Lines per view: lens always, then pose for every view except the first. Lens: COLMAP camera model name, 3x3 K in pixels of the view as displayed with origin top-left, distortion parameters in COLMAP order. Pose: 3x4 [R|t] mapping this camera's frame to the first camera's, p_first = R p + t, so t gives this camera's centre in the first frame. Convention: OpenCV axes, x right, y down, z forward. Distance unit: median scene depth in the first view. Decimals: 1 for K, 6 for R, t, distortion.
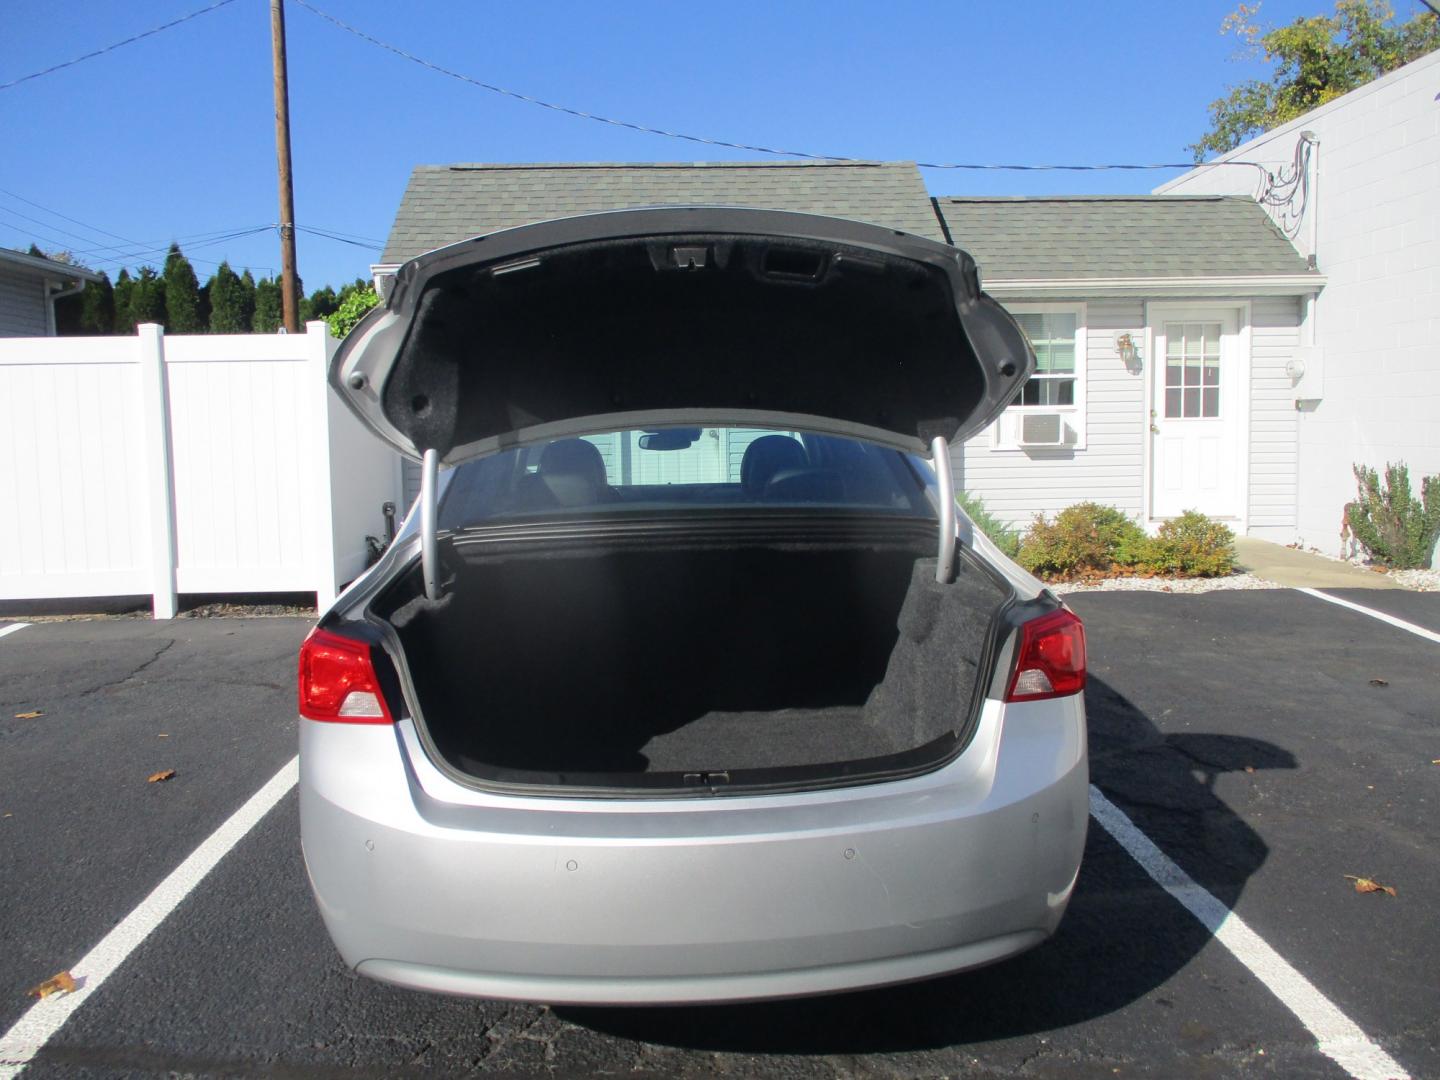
lens RADIAL K [[1197.9, 0, 720.0], [0, 1197.9, 544.5], [0, 0, 1]] dist [-0.035964, 0.016013]
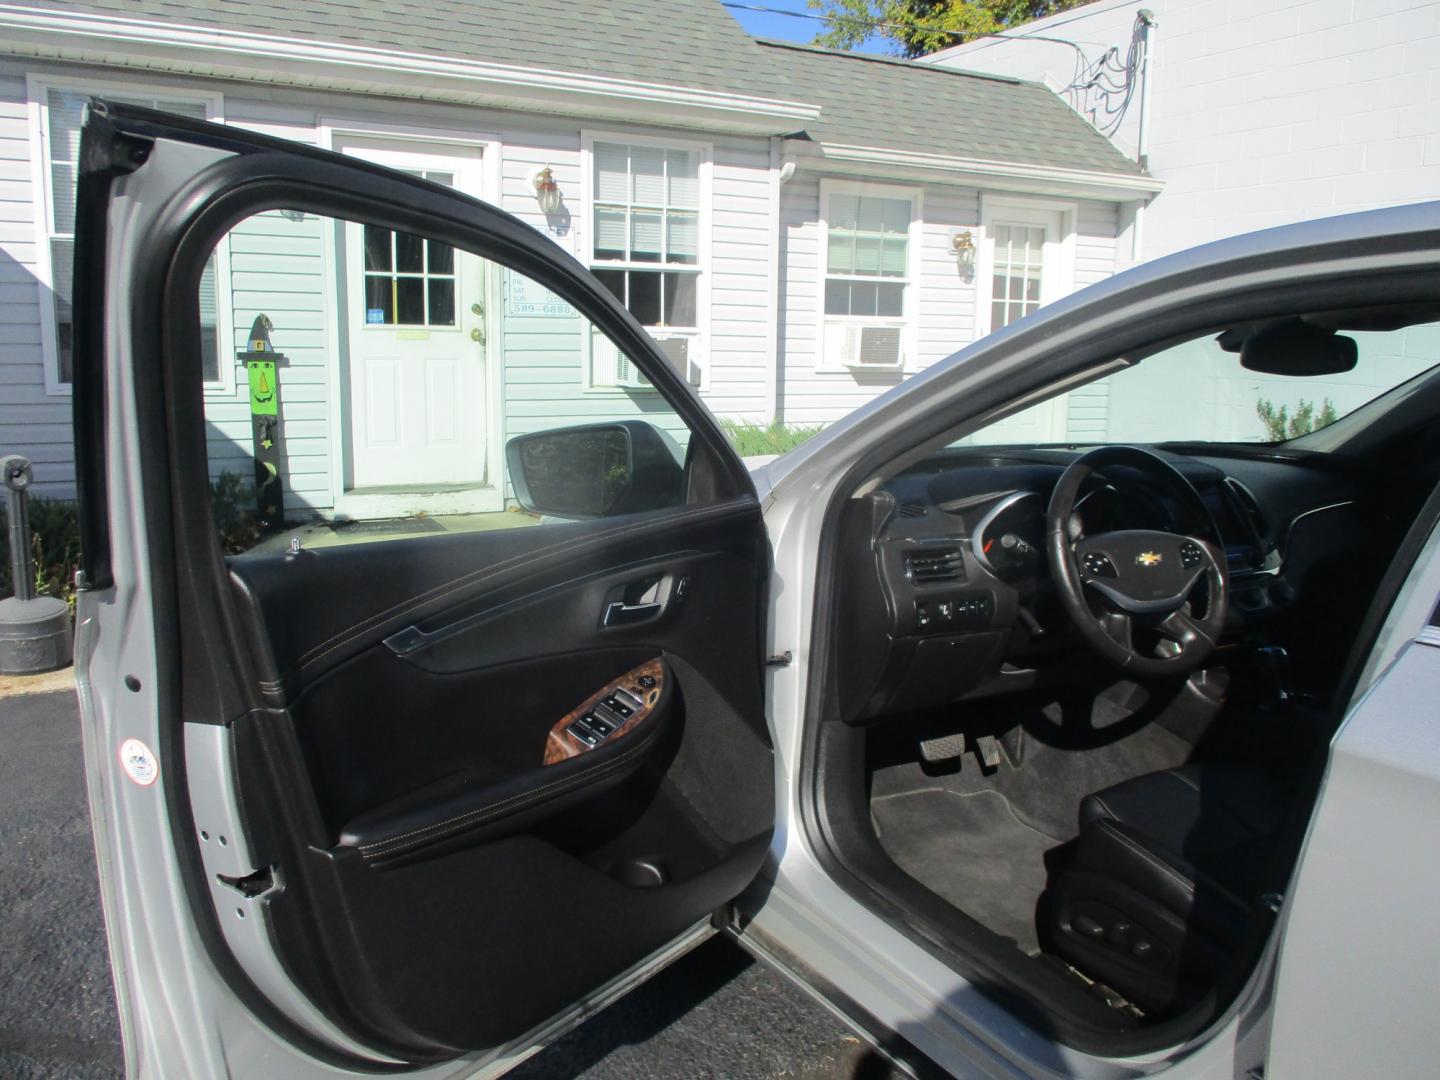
lens RADIAL K [[1197.9, 0, 723.0], [0, 1197.9, 550.8], [0, 0, 1]] dist [-0.035964, 0.016013]
pose [[0.892631, -0.046800, 0.448353, -0.200258], [0.013868, 0.996977, 0.076456, -0.026084], [-0.450576, -0.062029, 0.890581, 0.365507]]
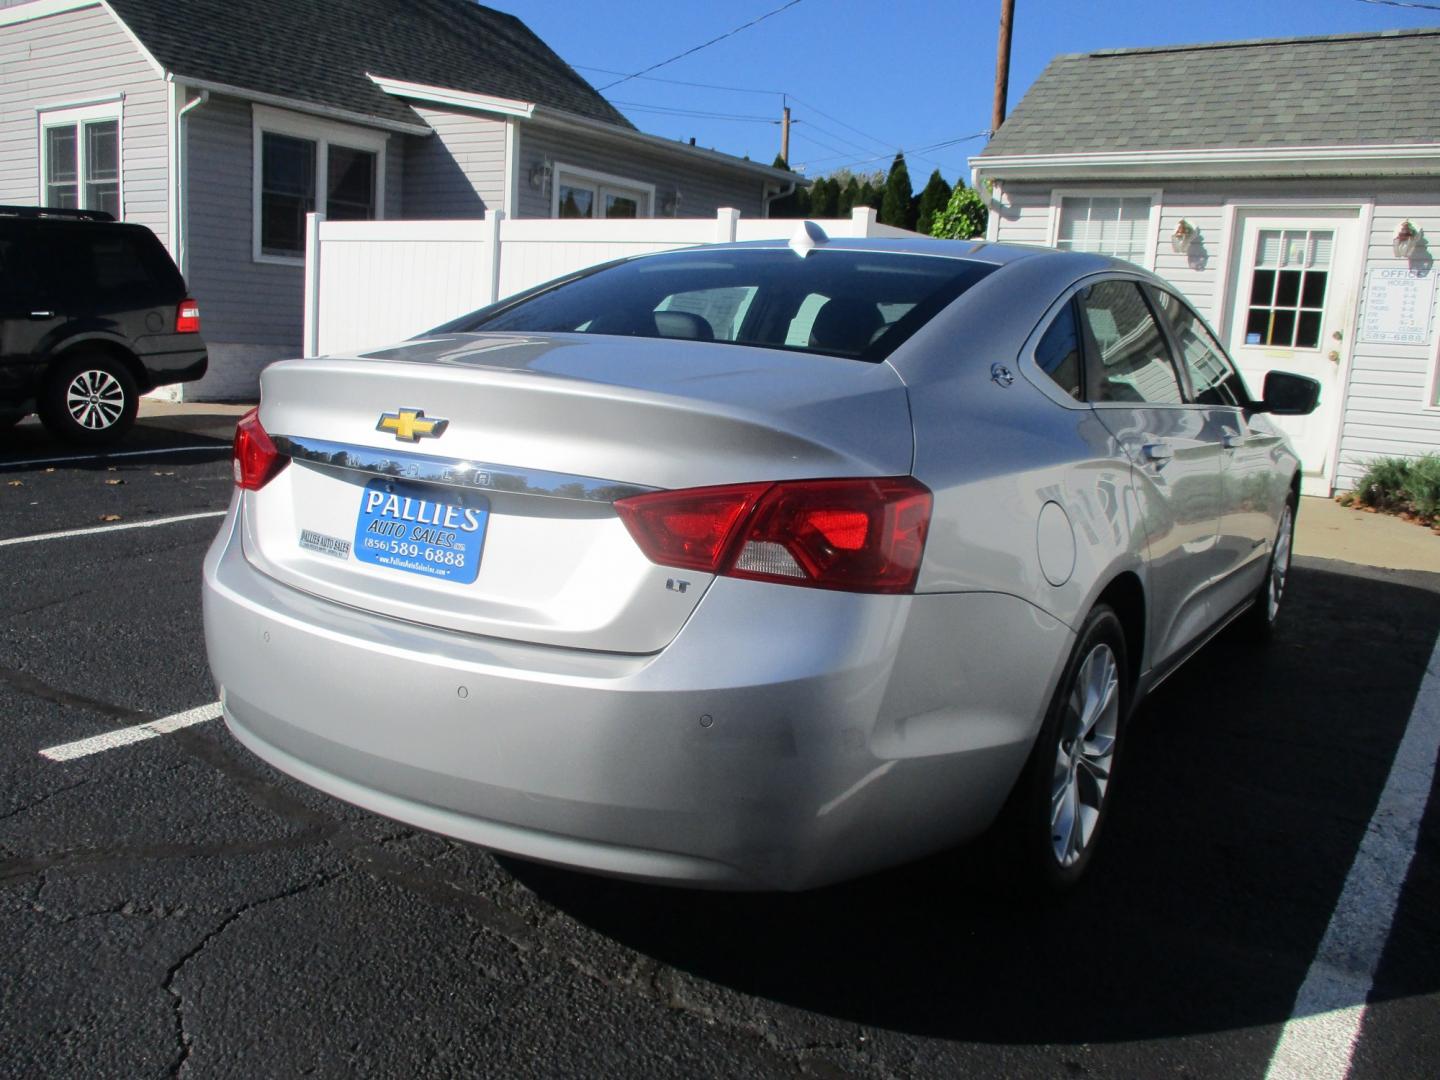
lens RADIAL K [[1197.9, 0, 719.3], [0, 1197.9, 540.2], [0, 0, 1]] dist [-0.035964, 0.016013]
pose [[0.803405, 0.163842, -0.572447, 0.155712], [-0.131128, 0.986479, 0.098311, 0.007170], [0.580815, -0.003919, 0.814026, 0.079621]]
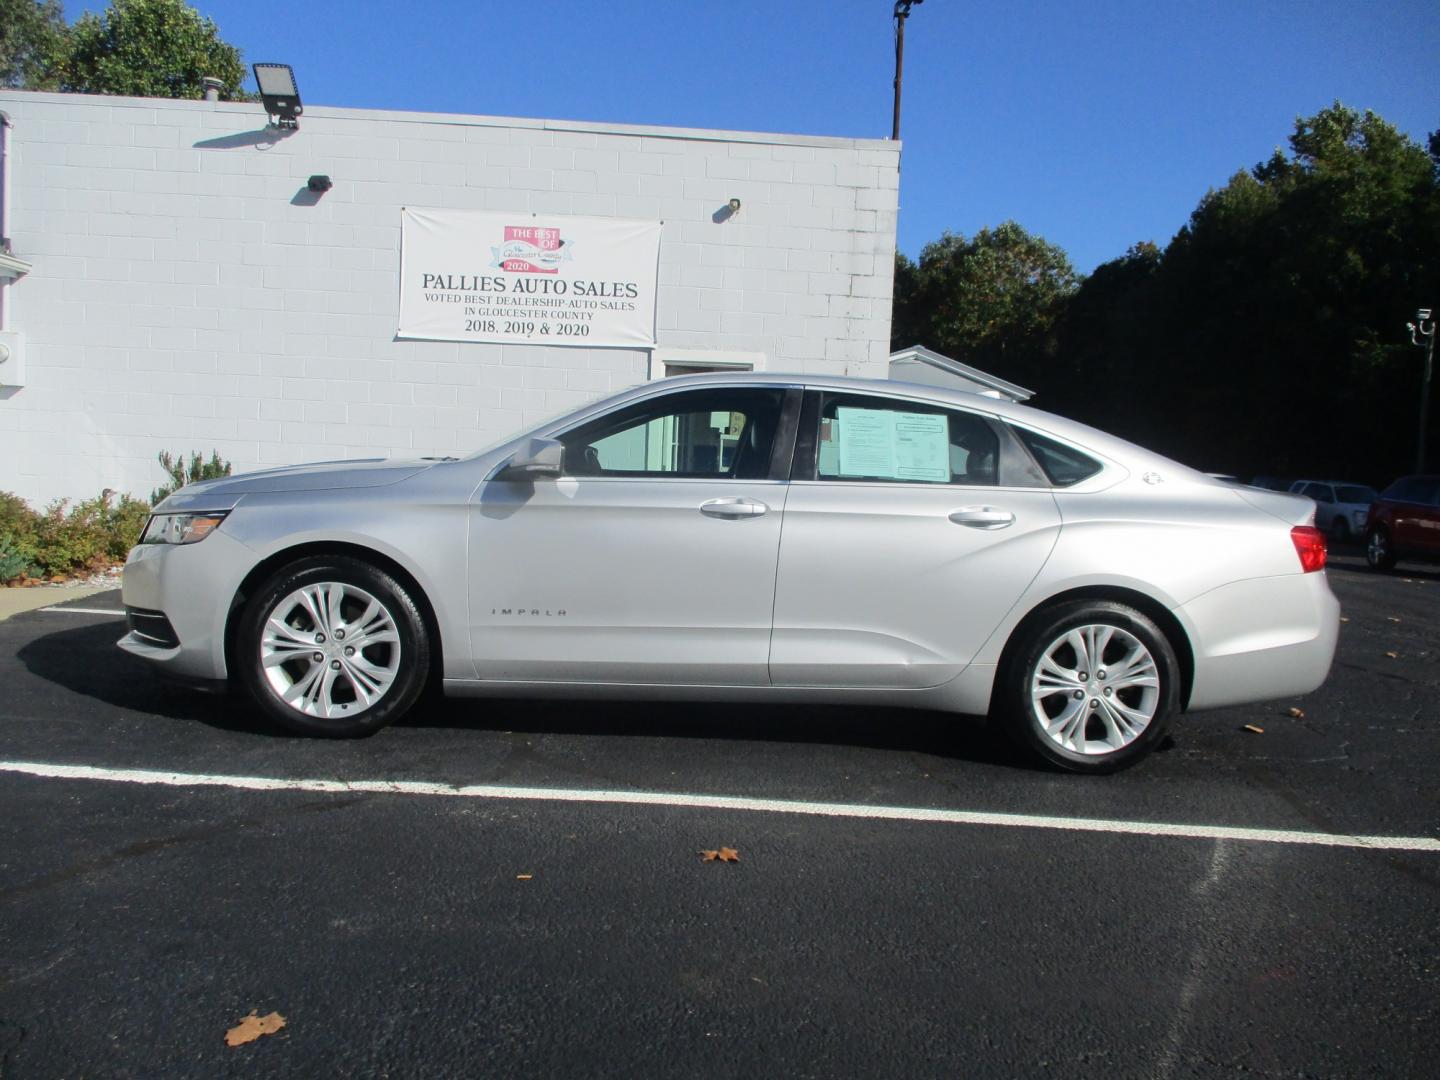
lens RADIAL K [[1197.9, 0, 717.6], [0, 1197.9, 536.7], [0, 0, 1]] dist [-0.035964, 0.016013]
pose [[-0.005140, -0.047565, 0.998855, -0.532600], [0.054518, 0.997369, 0.047775, -0.013074], [-0.998500, 0.054702, -0.002533, 0.460590]]
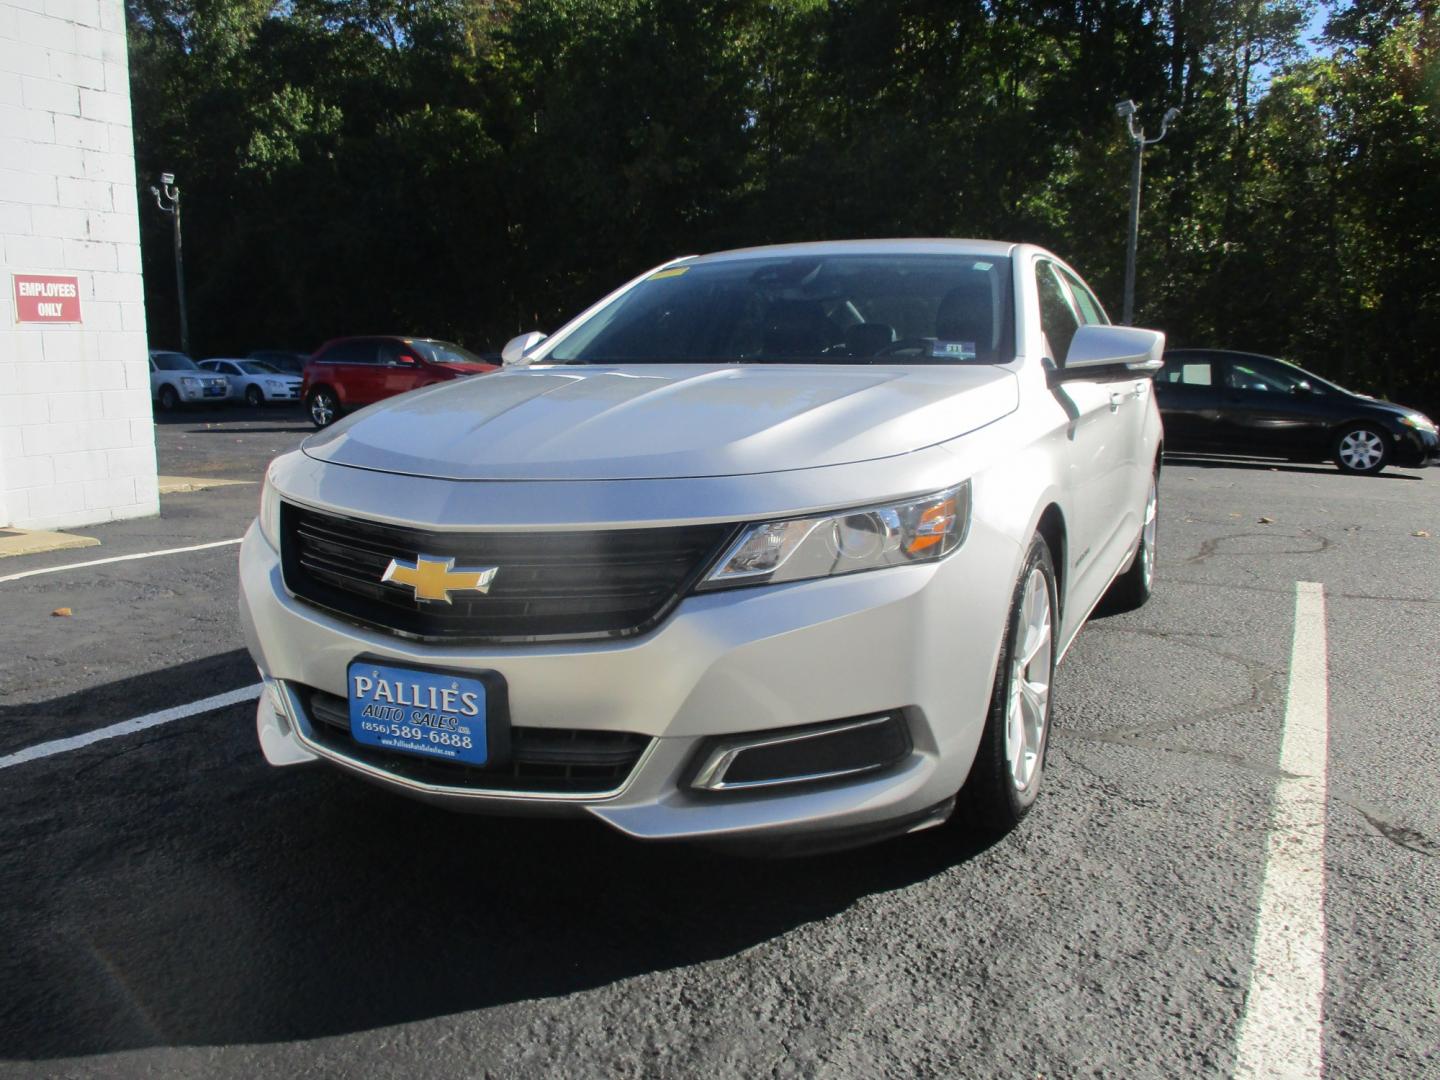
lens RADIAL K [[1197.9, 0, 718.9], [0, 1197.9, 539.2], [0, 0, 1]] dist [-0.035964, 0.016013]
pose [[-0.873888, -0.051107, 0.483434, -0.182504], [0.072089, 0.969839, 0.232840, -0.056143], [-0.480753, 0.238326, -0.843847, 0.842021]]
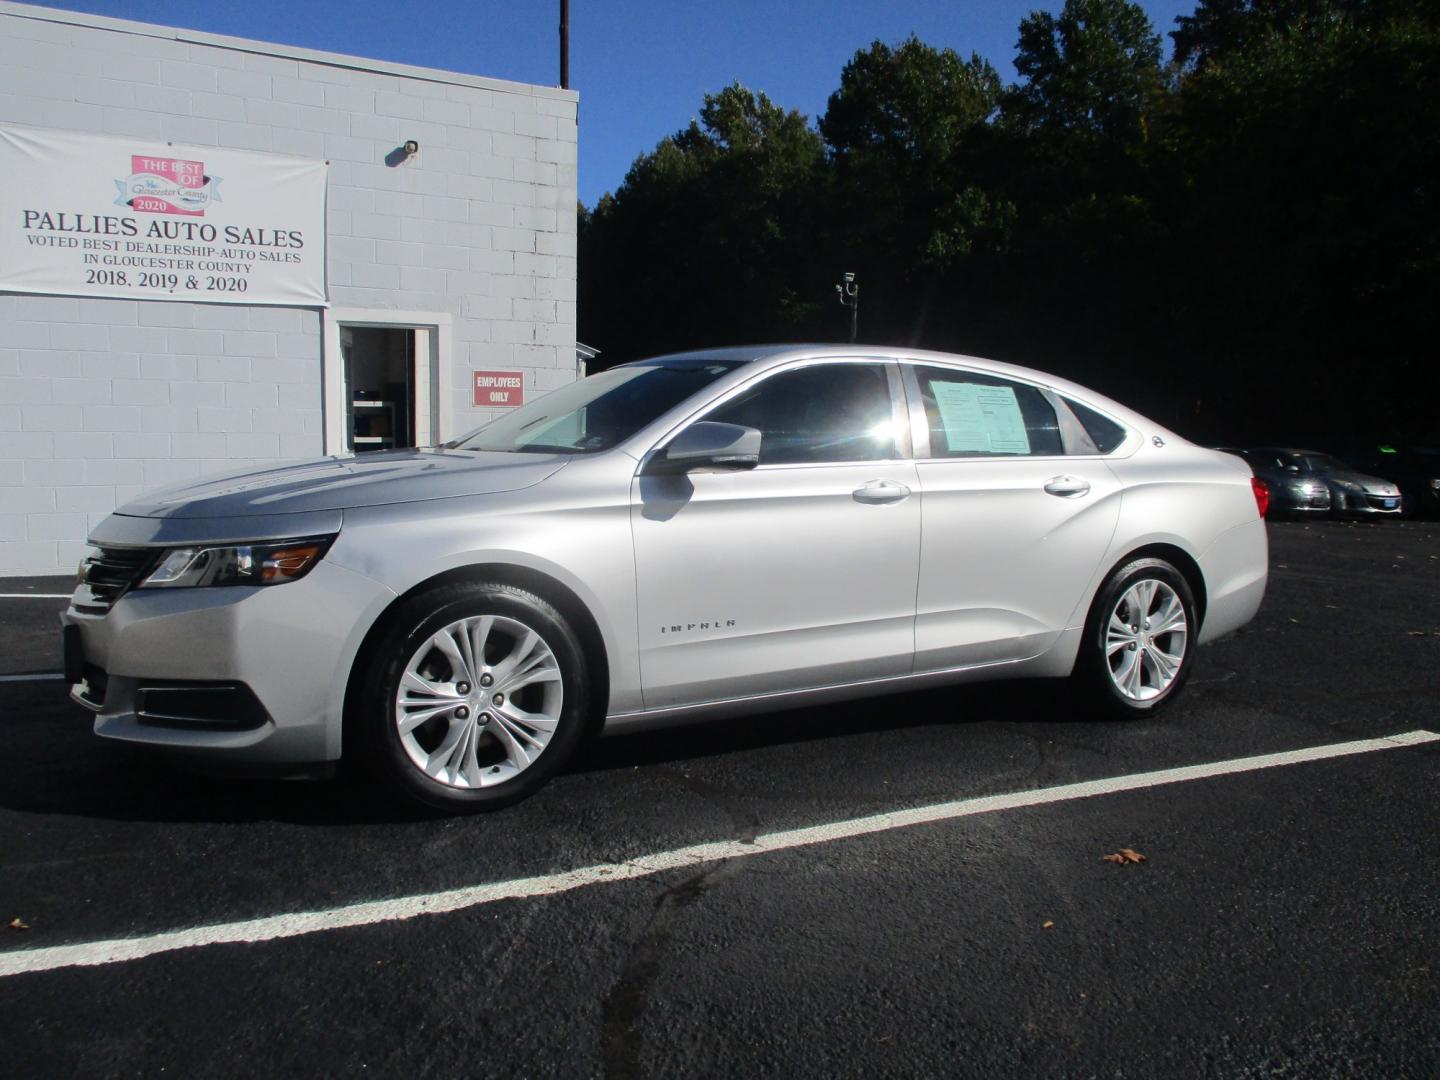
lens RADIAL K [[1197.9, 0, 719.2], [0, 1197.9, 537.6], [0, 0, 1]] dist [-0.035964, 0.016013]
pose [[-0.460629, -0.066562, 0.885093, -0.435780], [0.085134, 0.989273, 0.118703, -0.039202], [-0.883500, 0.130030, -0.450022, 0.681166]]
